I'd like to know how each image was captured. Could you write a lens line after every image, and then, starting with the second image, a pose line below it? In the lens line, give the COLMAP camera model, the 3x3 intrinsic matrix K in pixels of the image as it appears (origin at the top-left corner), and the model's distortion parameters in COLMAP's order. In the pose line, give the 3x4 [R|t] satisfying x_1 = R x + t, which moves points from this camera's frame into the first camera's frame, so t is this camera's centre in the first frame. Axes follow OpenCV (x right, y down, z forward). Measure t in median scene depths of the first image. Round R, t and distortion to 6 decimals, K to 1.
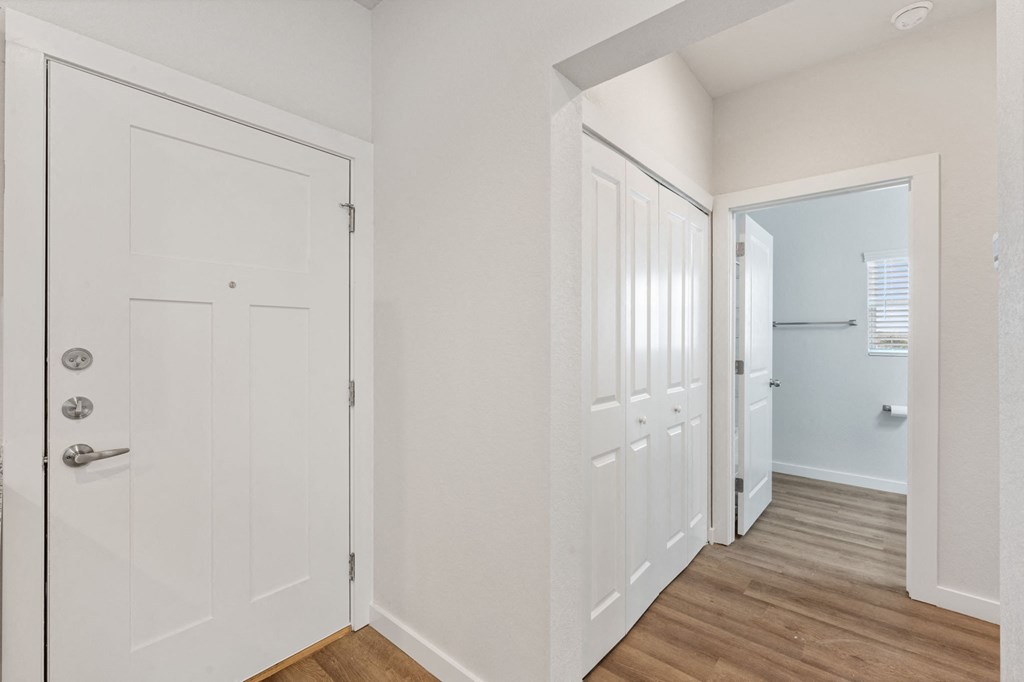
lens RADIAL K [[441.2, 0, 515.8], [0, 441.2, 340.3], [0, 0, 1]] dist [-0.005122, 0.001666]
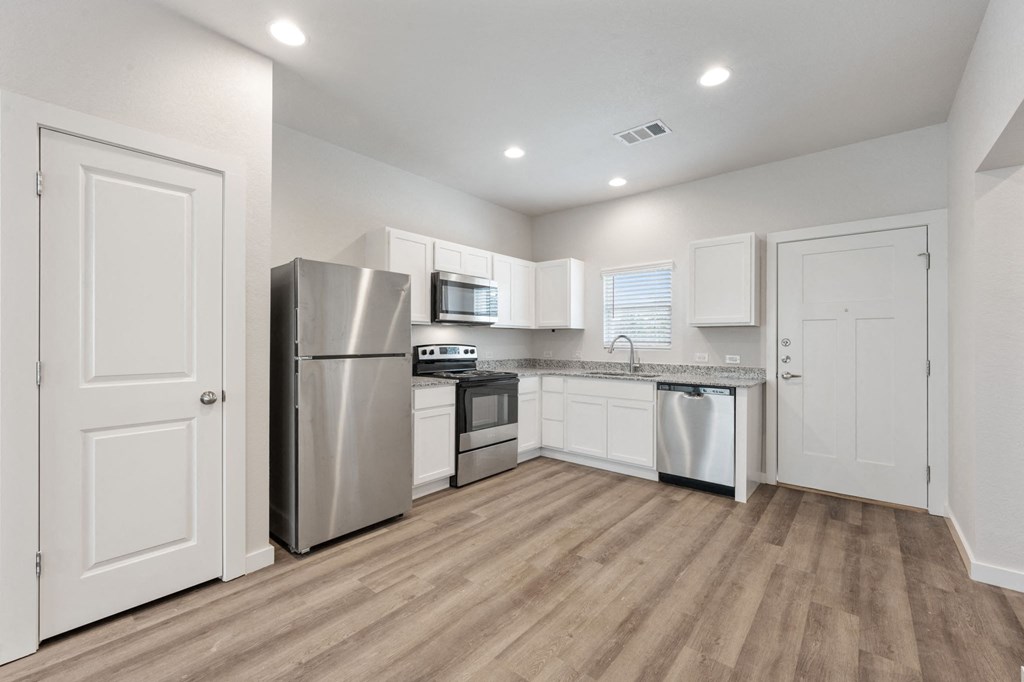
lens RADIAL K [[422.0, 0, 511.8], [0, 422.0, 339.8], [0, 0, 1]] dist [-0.000249, 0.001681]
pose [[0.014396, -0.004191, -0.999888, 1.175120], [-0.003268, 0.999986, -0.004238, 0.028984], [0.999891, 0.003328, 0.014382, -0.568088]]
